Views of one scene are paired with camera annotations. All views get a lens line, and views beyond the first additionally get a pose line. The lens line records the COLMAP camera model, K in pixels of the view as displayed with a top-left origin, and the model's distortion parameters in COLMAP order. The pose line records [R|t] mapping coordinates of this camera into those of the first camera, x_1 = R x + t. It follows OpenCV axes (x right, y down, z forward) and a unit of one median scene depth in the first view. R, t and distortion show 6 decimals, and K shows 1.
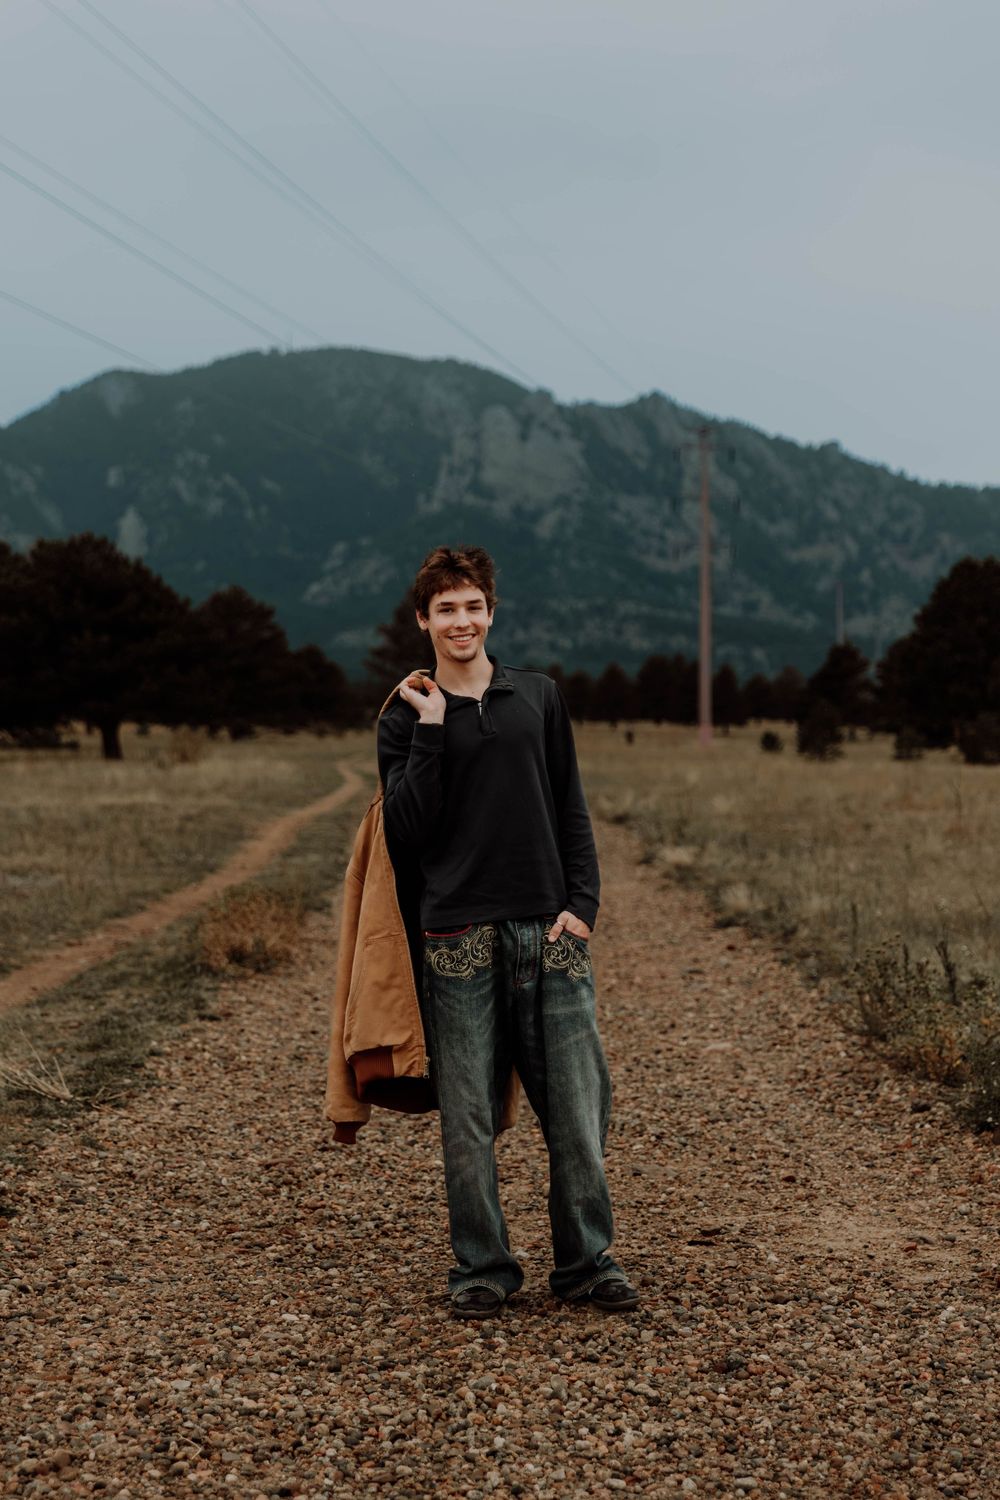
lens RADIAL K [[2799.1, 0, 505.7], [0, 2799.1, 784.5], [0, 0, 1]] dist [0.067756, -0.170406]
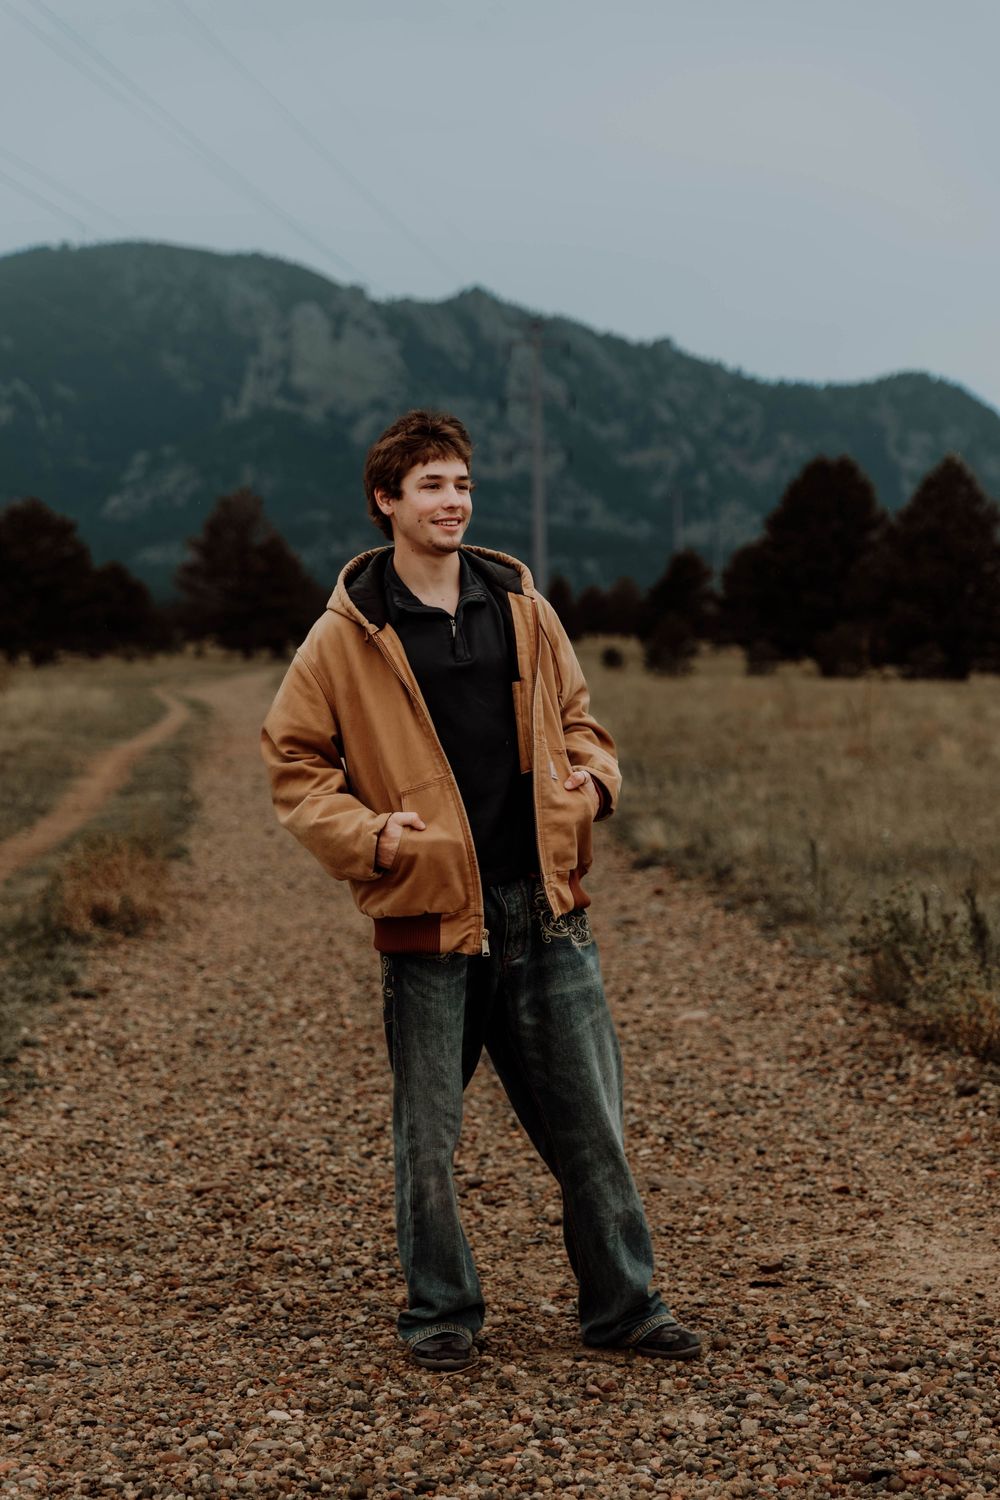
lens RADIAL K [[2959.9, 0, 500.0], [0, 2959.9, 750.0], [0, 0, 1]] dist [0.004594, 0.303854]
pose [[0.997841, -0.019481, 0.062724, -0.042915], [0.018567, 0.999713, 0.015115, -0.001804], [-0.063000, -0.013918, 0.997916, 0.128730]]
